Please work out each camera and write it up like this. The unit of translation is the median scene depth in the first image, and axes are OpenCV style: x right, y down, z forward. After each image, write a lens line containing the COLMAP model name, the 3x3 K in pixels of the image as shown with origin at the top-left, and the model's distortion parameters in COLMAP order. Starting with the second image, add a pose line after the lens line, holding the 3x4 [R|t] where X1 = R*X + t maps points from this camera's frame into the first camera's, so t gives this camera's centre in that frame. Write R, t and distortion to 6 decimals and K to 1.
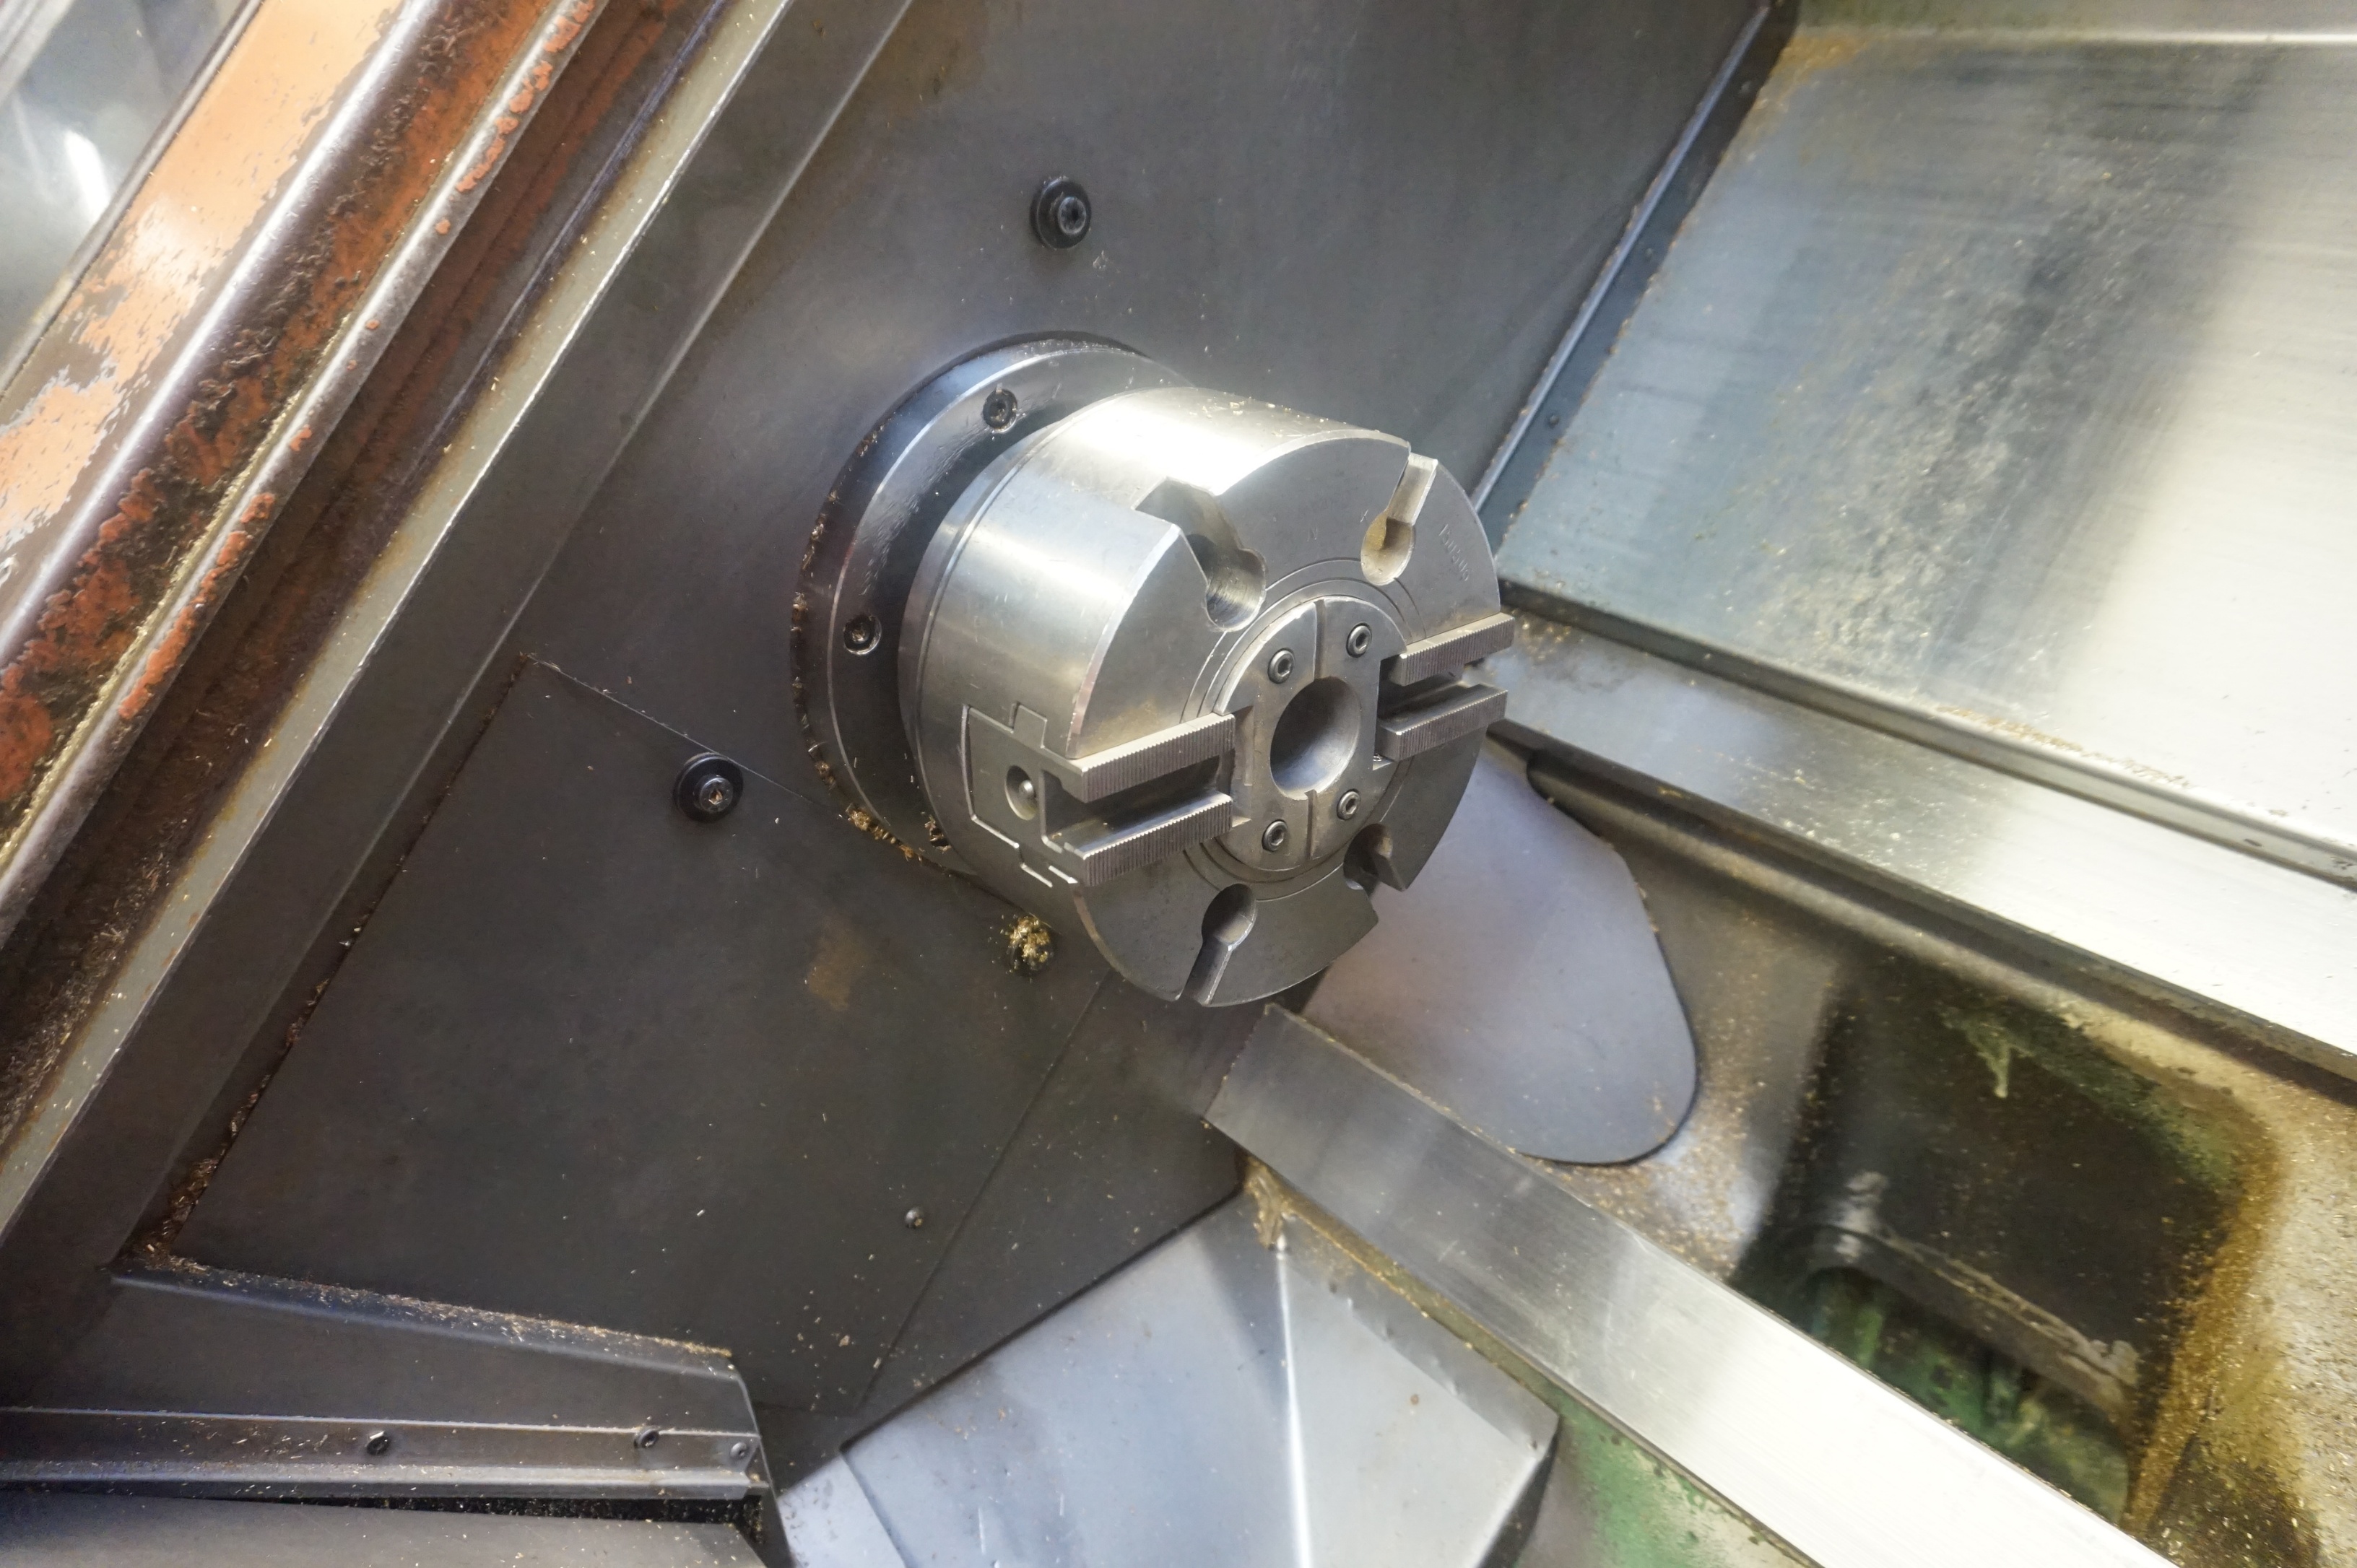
lens RADIAL K [[1586.7, 0, 1174.3], [0, 1586.7, 786.7], [0, 0, 1]] dist [-0.007623, 0.000961]
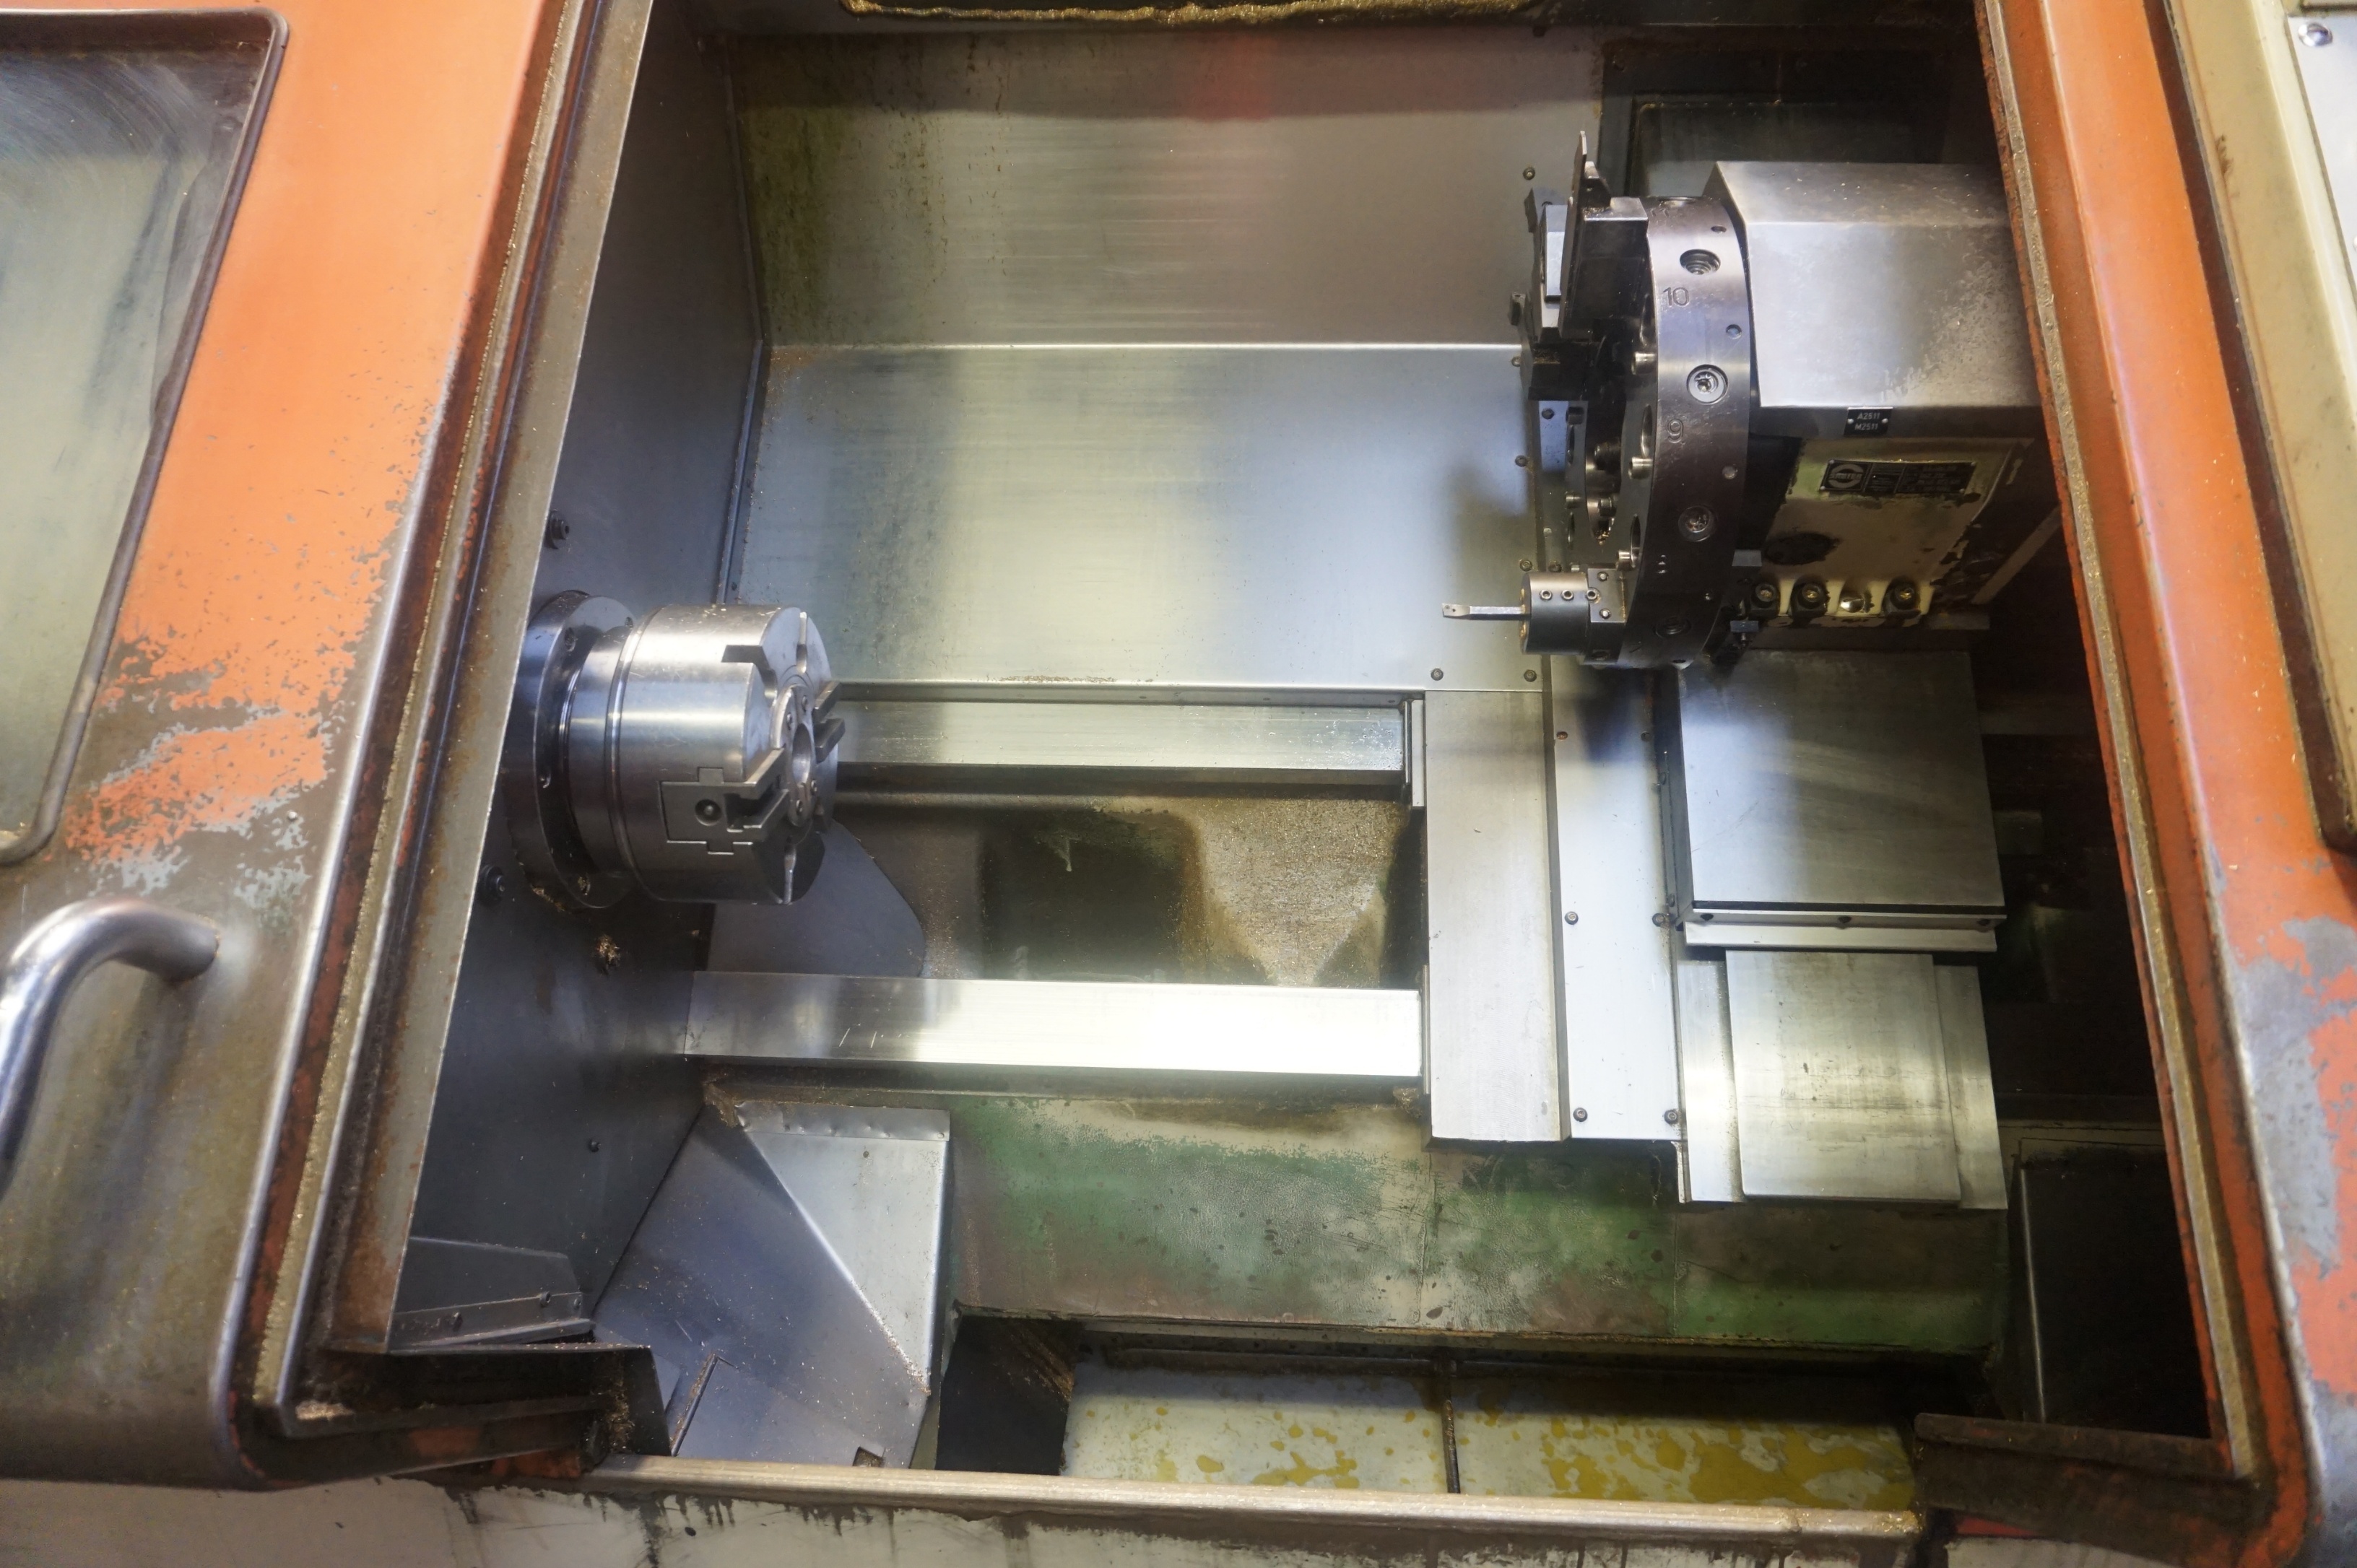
lens RADIAL K [[1586.7, 0, 1181.8], [0, 1586.7, 781.5], [0, 0, 1]] dist [-0.007623, 0.000961]
pose [[0.693316, -0.276371, 0.665532, -0.726499], [0.327426, 0.943515, 0.050713, 0.044166], [-0.641955, 0.182752, 0.744645, -0.624233]]
